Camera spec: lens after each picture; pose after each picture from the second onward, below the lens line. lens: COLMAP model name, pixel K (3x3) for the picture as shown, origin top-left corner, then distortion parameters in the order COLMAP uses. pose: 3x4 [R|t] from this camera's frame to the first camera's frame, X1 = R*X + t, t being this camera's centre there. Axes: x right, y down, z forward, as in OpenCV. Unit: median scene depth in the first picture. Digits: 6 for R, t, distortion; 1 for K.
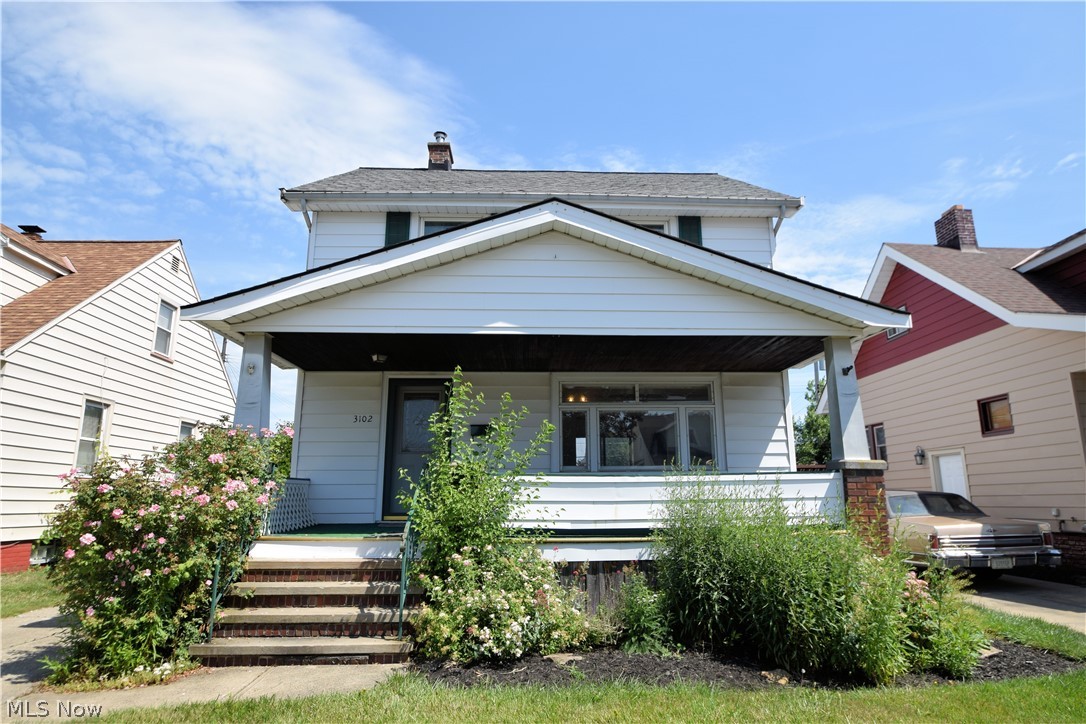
lens RADIAL K [[613.2, 0, 543.9], [0, 613.2, 363.0], [0, 0, 1]] dist [-0.000176, -0.000009]
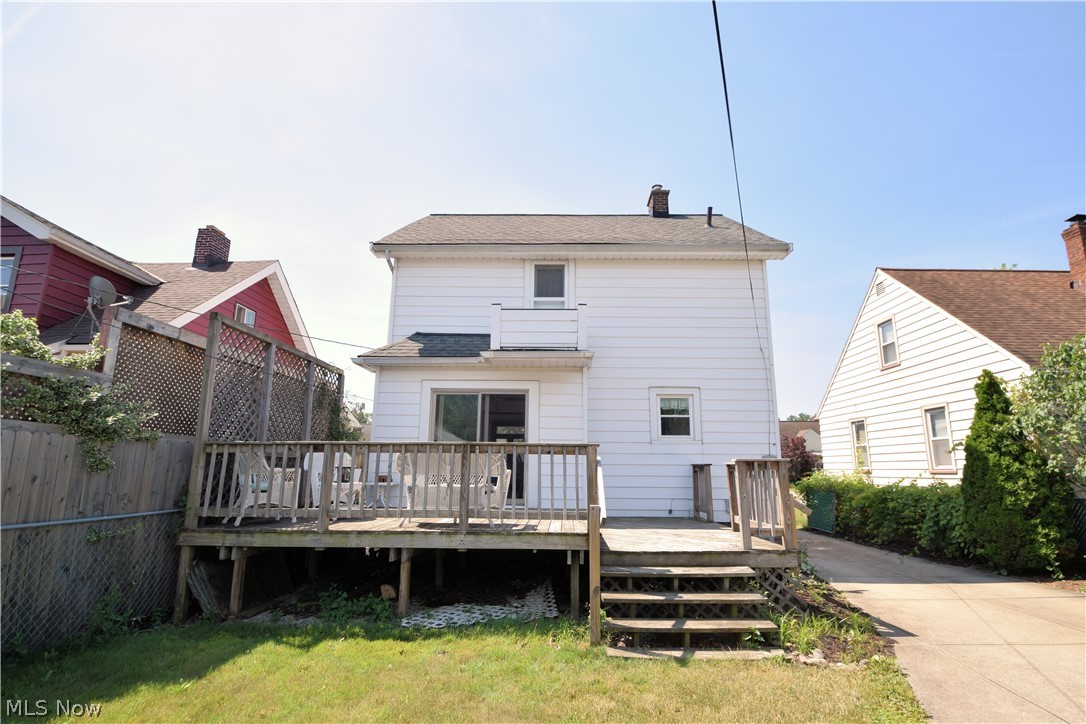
lens RADIAL K [[515.4, 0, 543.9], [0, 515.4, 366.3], [0, 0, 1]] dist [-0.002162, -0.000281]
pose [[-0.996890, 0.008116, 0.078388, -0.026651], [-0.023905, 0.916674, -0.398921, 0.400027], [-0.075094, -0.399554, -0.913629, 1.935588]]
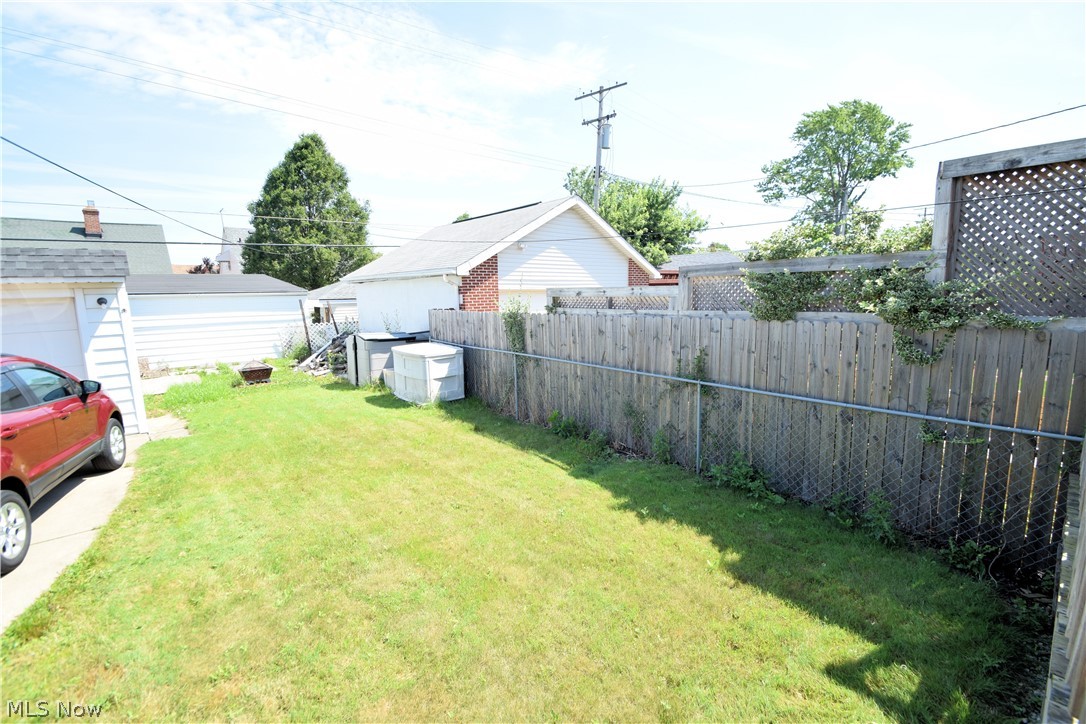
lens RADIAL K [[473.7, 0, 546.7], [0, 473.7, 363.5], [0, 0, 1]] dist [-0.001873, -0.005581]
pose [[0.777310, -0.105460, 0.620216, -0.063745], [-0.120022, 0.942884, 0.310748, 0.121882], [-0.617563, -0.315987, 0.720256, 1.087868]]
